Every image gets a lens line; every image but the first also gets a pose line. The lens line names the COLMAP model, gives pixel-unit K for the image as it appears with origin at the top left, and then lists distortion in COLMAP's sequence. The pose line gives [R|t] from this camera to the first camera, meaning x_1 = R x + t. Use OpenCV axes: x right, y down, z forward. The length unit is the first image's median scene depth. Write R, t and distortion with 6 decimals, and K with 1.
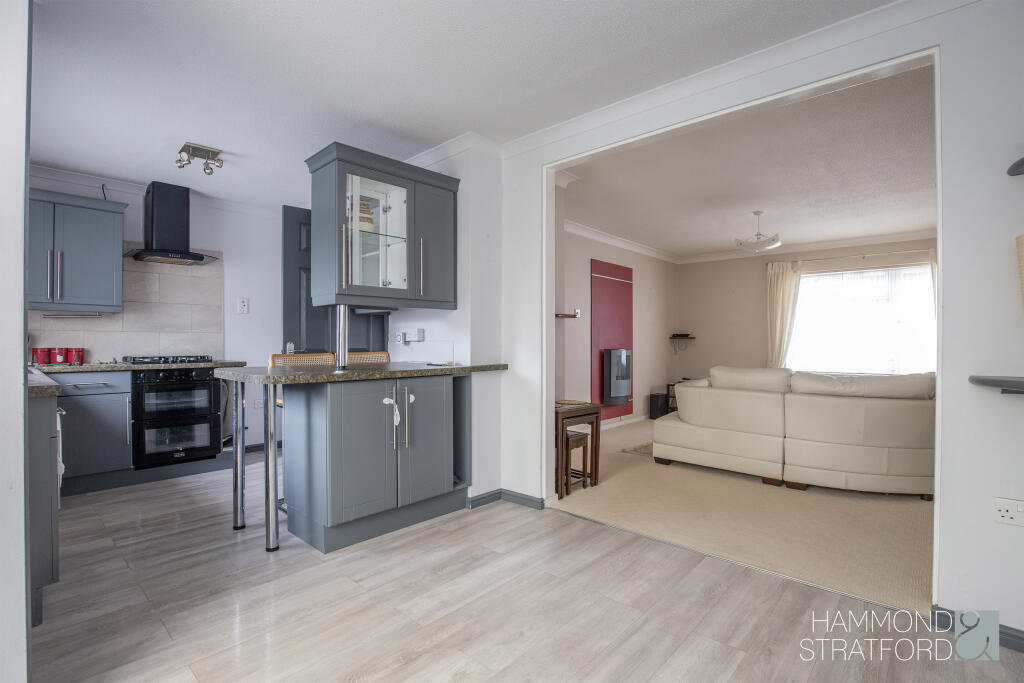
lens RADIAL K [[470.7, 0, 520.8], [0, 470.7, 341.9], [0, 0, 1]] dist [-0.031603, -0.000206]
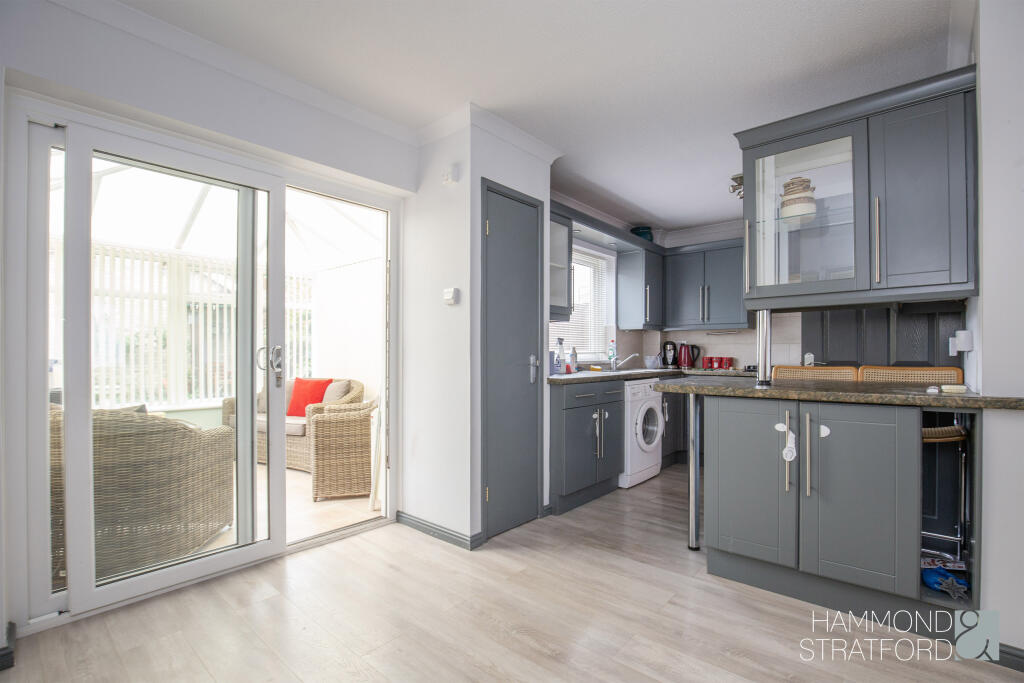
lens RADIAL K [[470.7, 0, 519.6], [0, 470.7, 351.0], [0, 0, 1]] dist [-0.031603, -0.000206]
pose [[0.025131, -0.003676, -0.999677, 0.379389], [0.000821, 0.999993, -0.003656, -0.000172], [0.999684, -0.000729, 0.025134, 0.419803]]
